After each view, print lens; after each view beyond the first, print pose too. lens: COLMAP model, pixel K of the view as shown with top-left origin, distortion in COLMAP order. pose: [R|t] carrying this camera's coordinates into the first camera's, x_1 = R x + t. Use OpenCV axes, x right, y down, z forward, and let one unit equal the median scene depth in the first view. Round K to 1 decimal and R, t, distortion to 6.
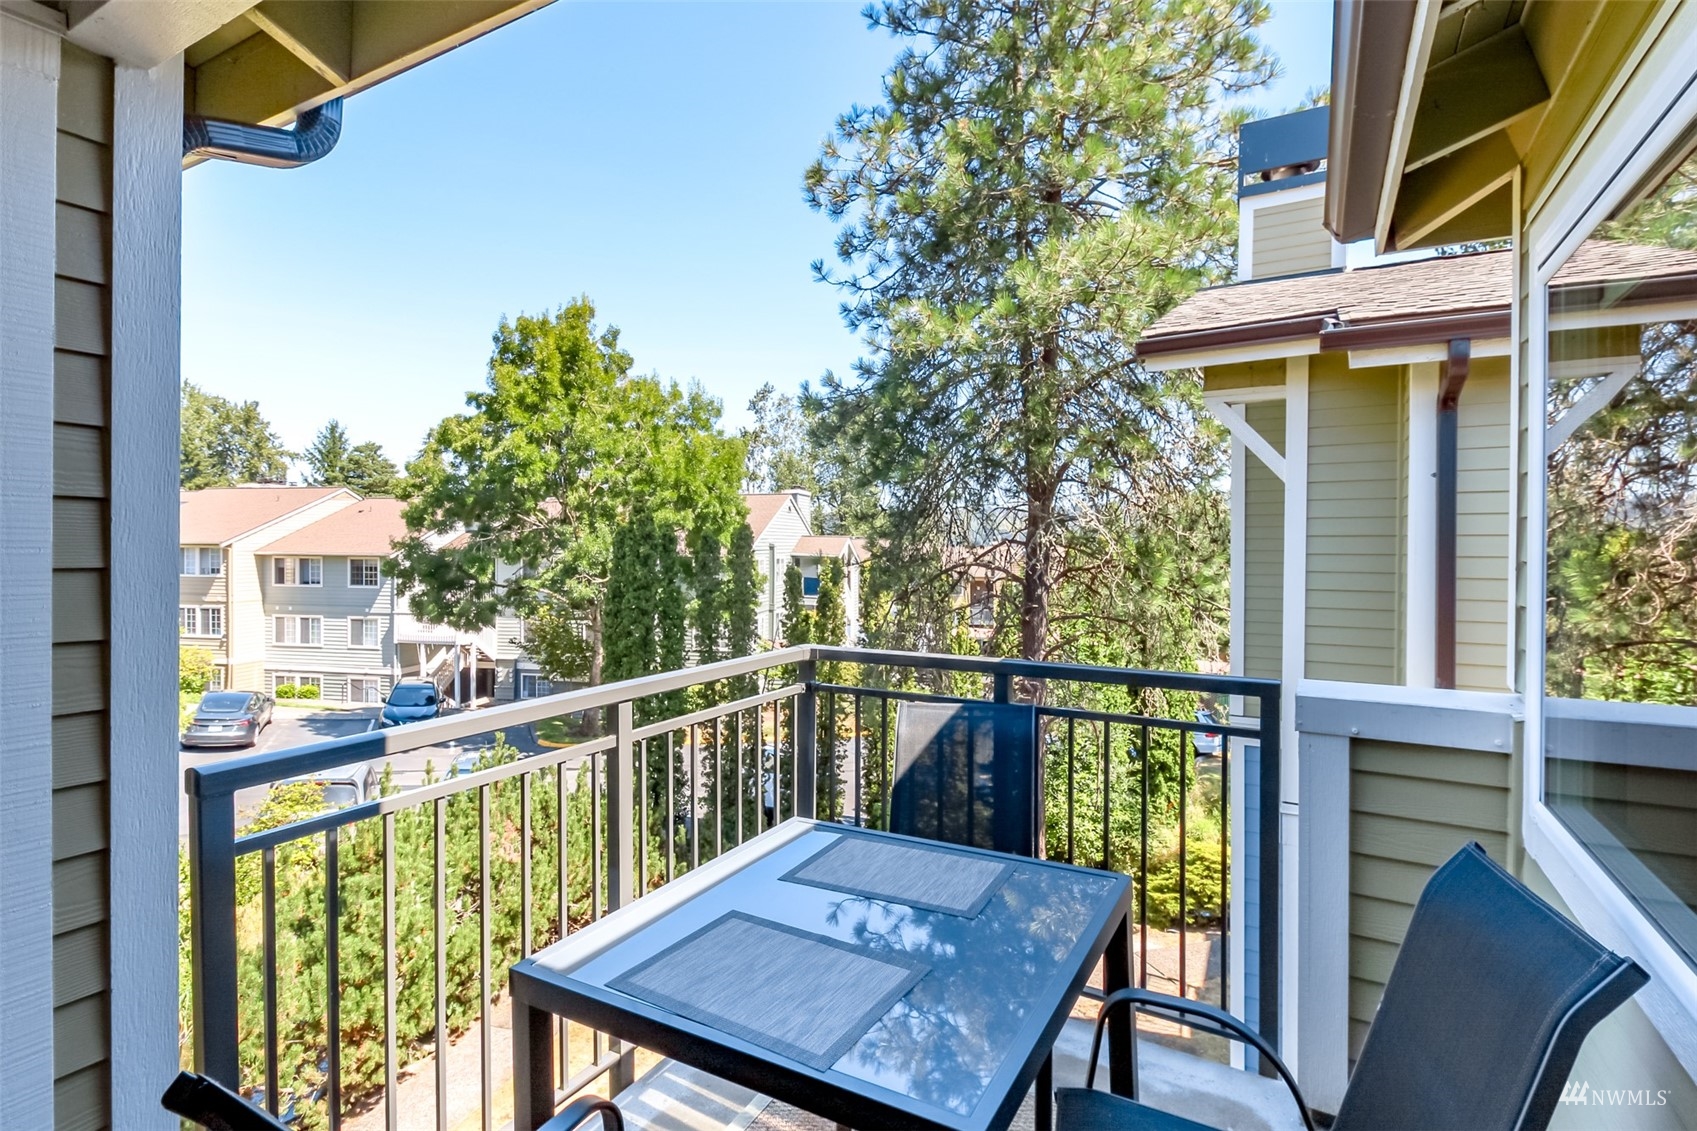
lens RADIAL K [[785.5, 0, 796.5], [0, 785.5, 559.5], [0, 0, 1]] dist [0.000330, -0.000447]
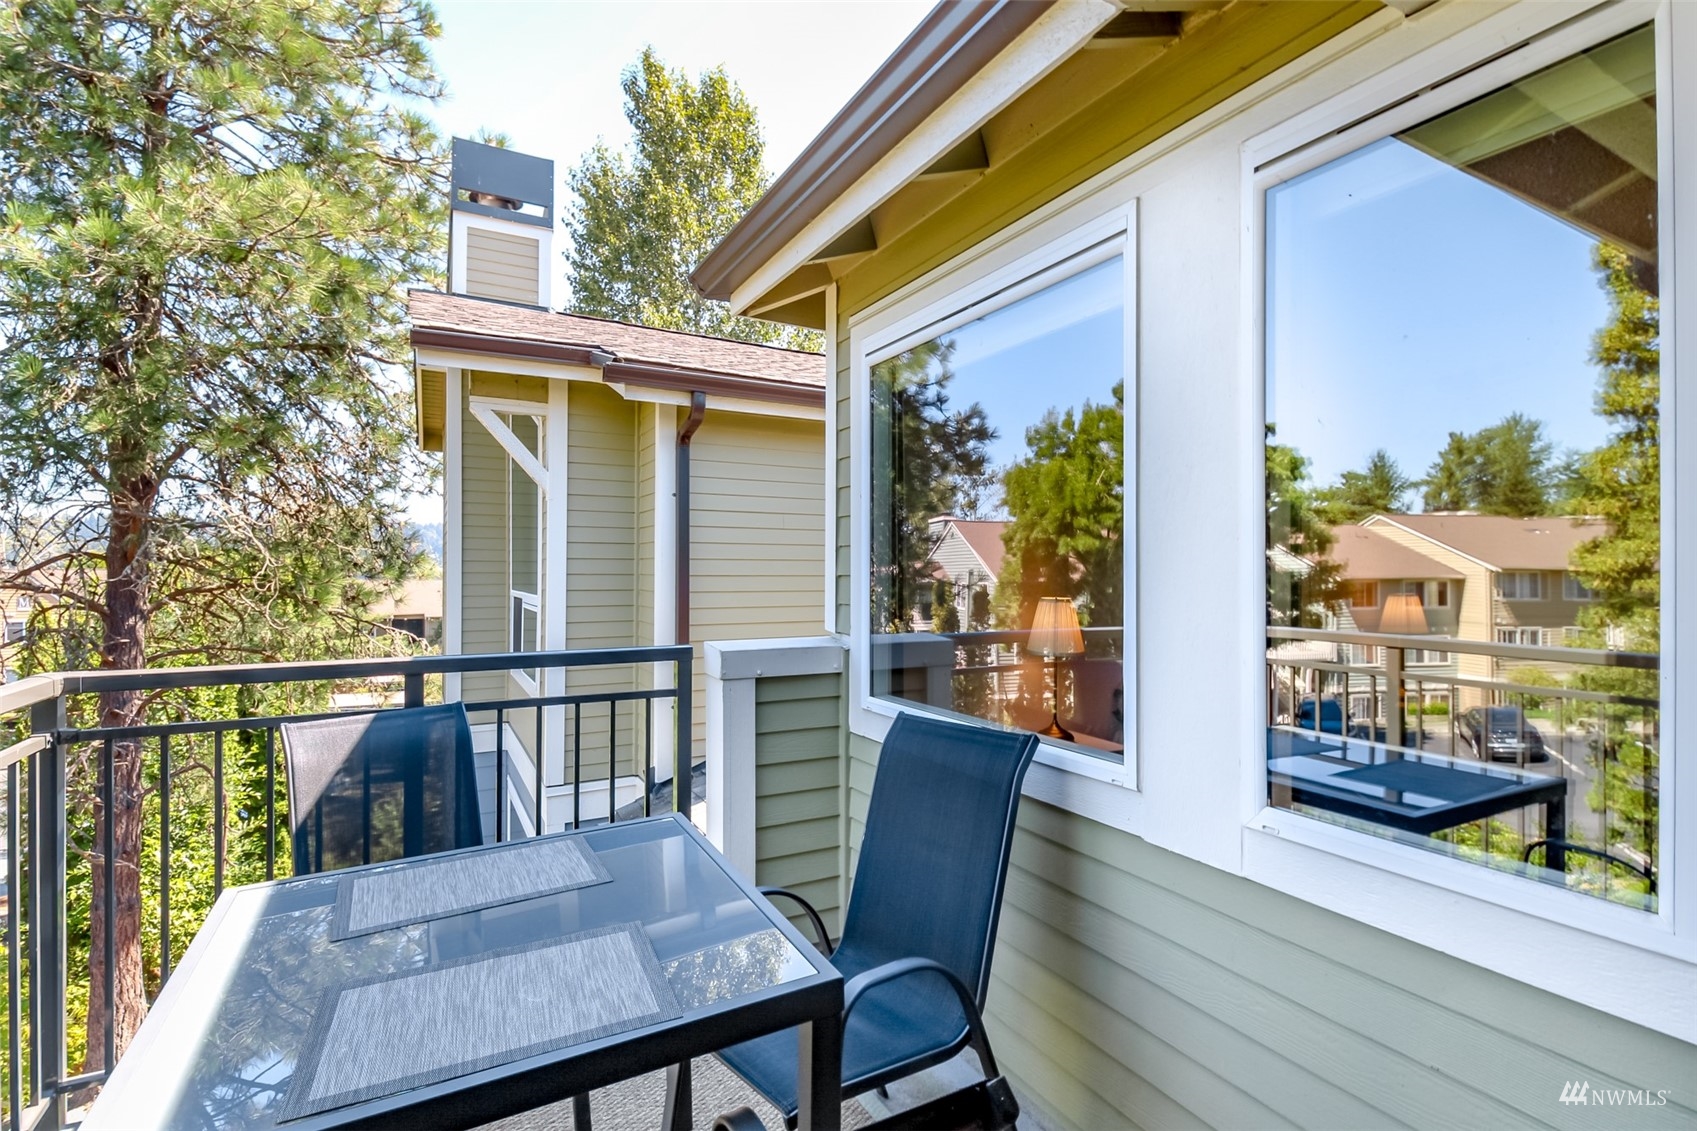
lens RADIAL K [[822.6, 0, 846.4], [0, 822.6, 576.6], [0, 0, 1]] dist [-0.002004, -0.001076]
pose [[0.511221, -0.004273, 0.859439, -0.152264], [0.007355, 0.999973, 0.000597, 0.021422], [-0.859418, 0.006016, 0.511238, 0.062962]]
